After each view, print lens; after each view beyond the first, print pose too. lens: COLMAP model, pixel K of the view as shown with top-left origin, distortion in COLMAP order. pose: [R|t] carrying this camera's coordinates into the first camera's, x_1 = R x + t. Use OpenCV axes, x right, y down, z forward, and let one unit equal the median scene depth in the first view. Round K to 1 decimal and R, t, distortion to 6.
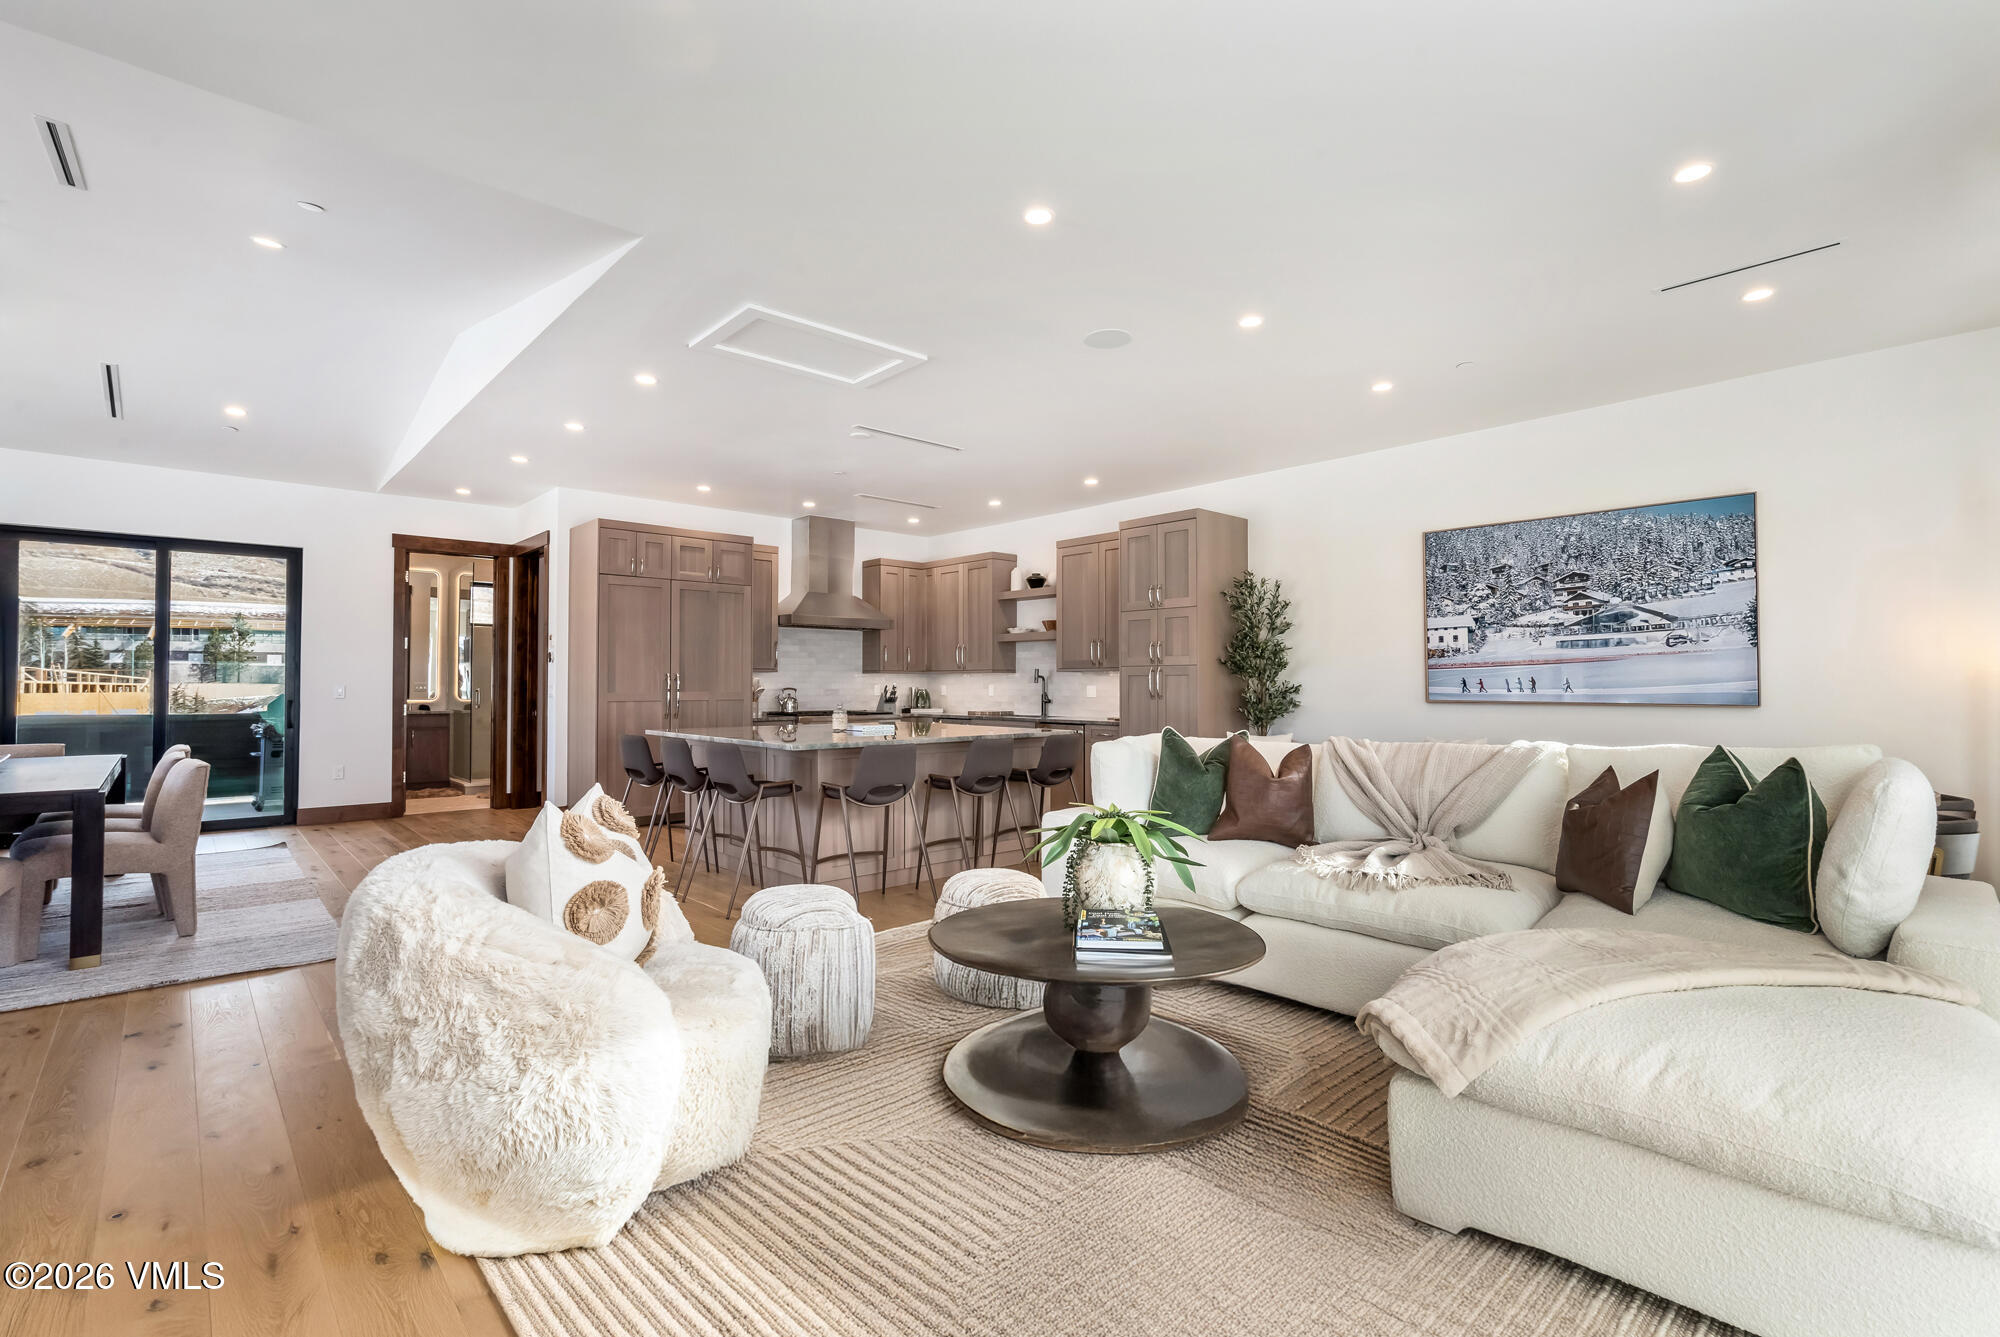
lens RADIAL K [[897.2, 0, 1000.0], [0, 897.2, 668.5], [0, 0, 1]] dist [0.001243, 0.000434]
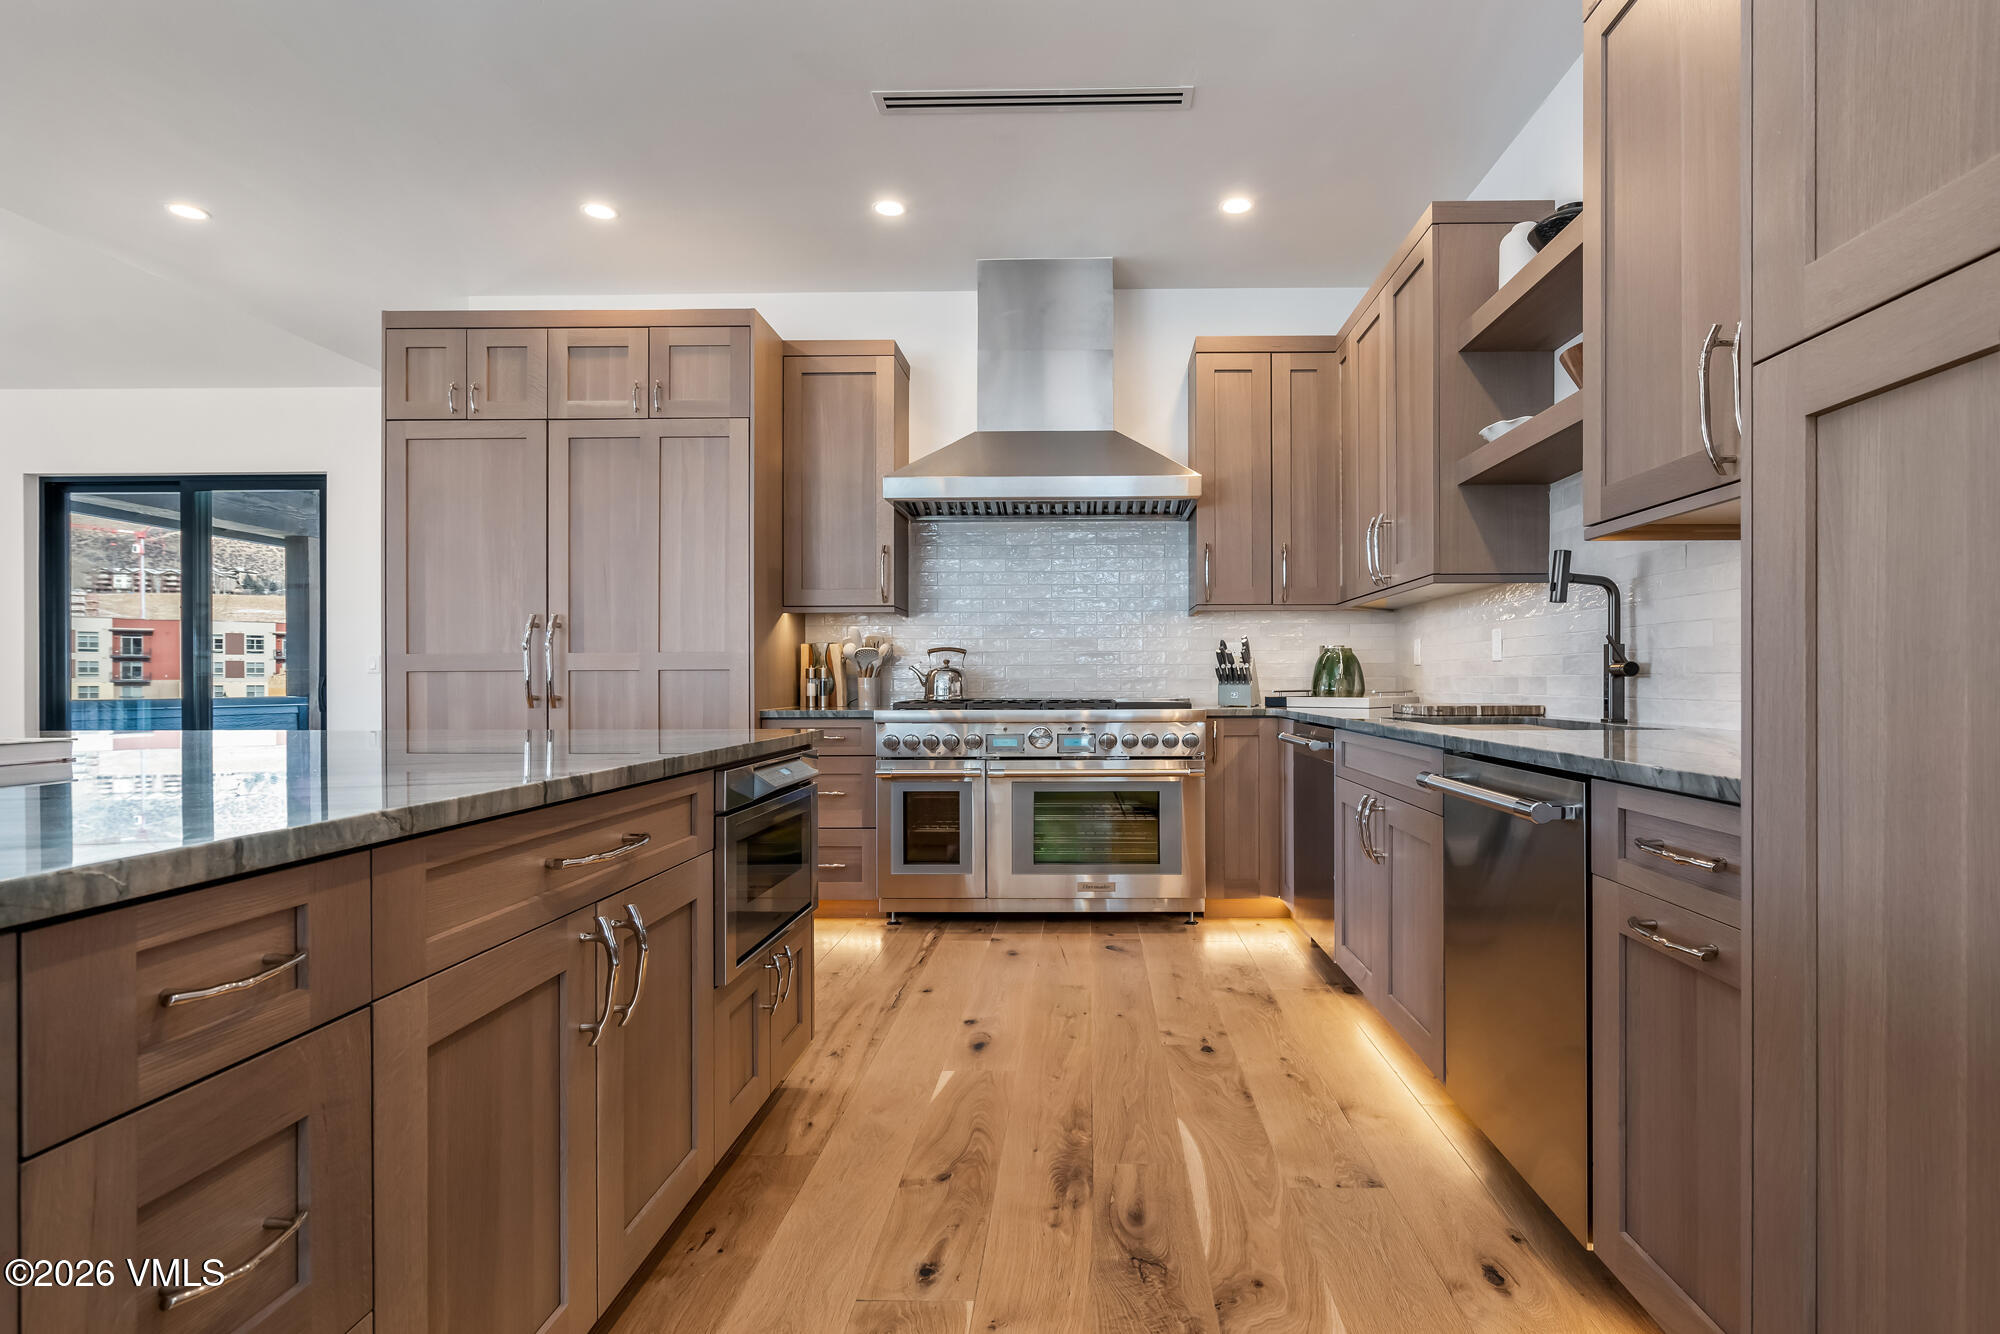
lens RADIAL K [[897.2, 0, 1000.0], [0, 897.2, 667.0], [0, 0, 1]] dist [0.001243, 0.000434]
pose [[0.673089, -0.012293, -0.739460, 0.215833], [0.021728, 0.999759, 0.003158, 0.053244], [0.739243, -0.018192, 0.673193, 1.213346]]
